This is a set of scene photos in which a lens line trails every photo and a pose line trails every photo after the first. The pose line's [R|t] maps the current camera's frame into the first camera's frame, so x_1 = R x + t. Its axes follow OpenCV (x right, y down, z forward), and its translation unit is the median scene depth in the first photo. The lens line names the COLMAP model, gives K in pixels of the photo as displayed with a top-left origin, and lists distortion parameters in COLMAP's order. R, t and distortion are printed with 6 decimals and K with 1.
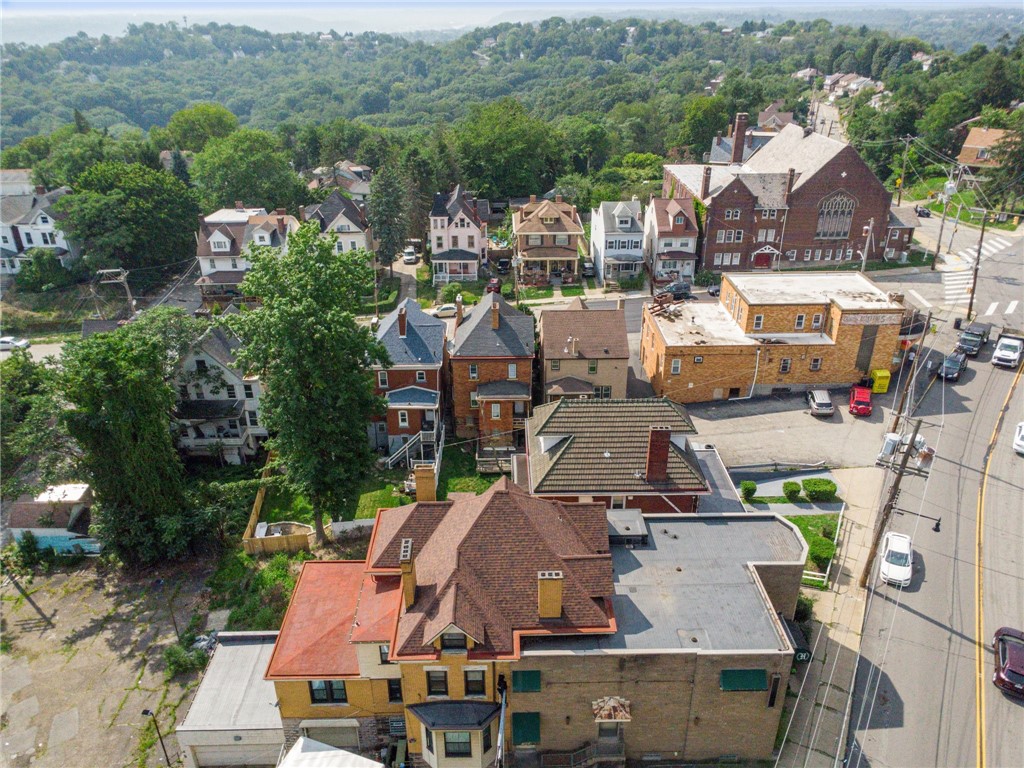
lens RADIAL K [[757.9, 0, 511.9], [0, 757.9, 383.4], [0, 0, 1]] dist [0.024949, -0.019904]
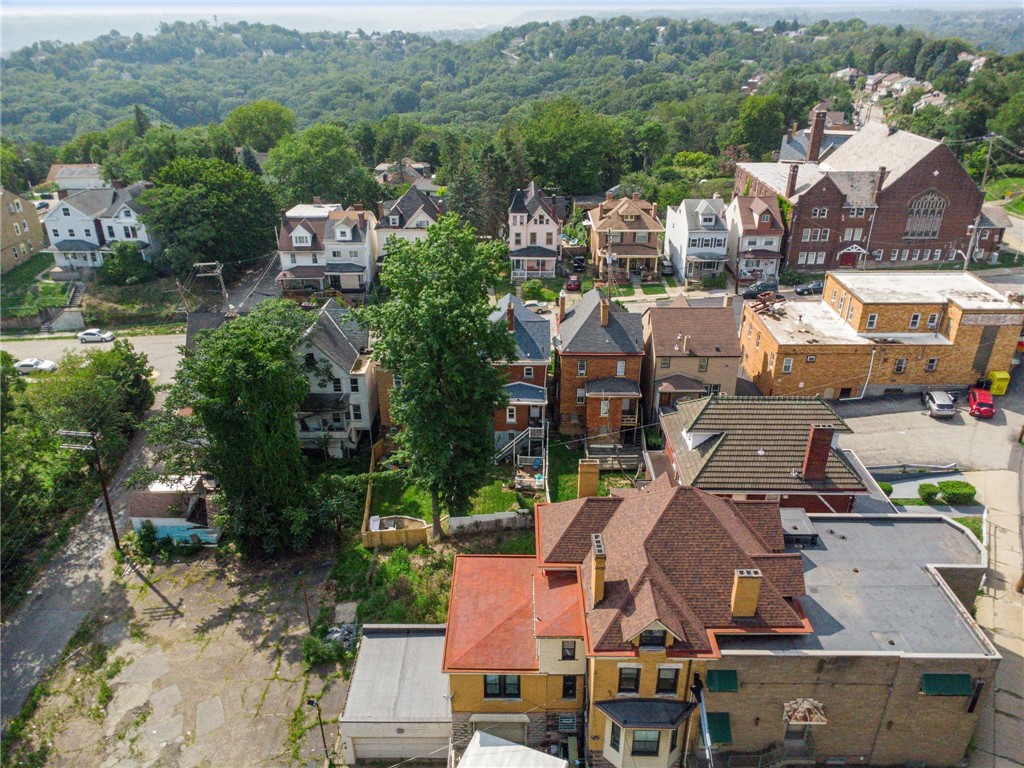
lens RADIAL K [[757.9, 0, 512.4], [0, 757.9, 385.0], [0, 0, 1]] dist [0.024949, -0.019904]
pose [[0.999651, 0.013007, -0.022993, -0.118652], [-0.012958, 0.999913, 0.002264, 0.005580], [0.023021, -0.001965, 0.999733, 0.005669]]
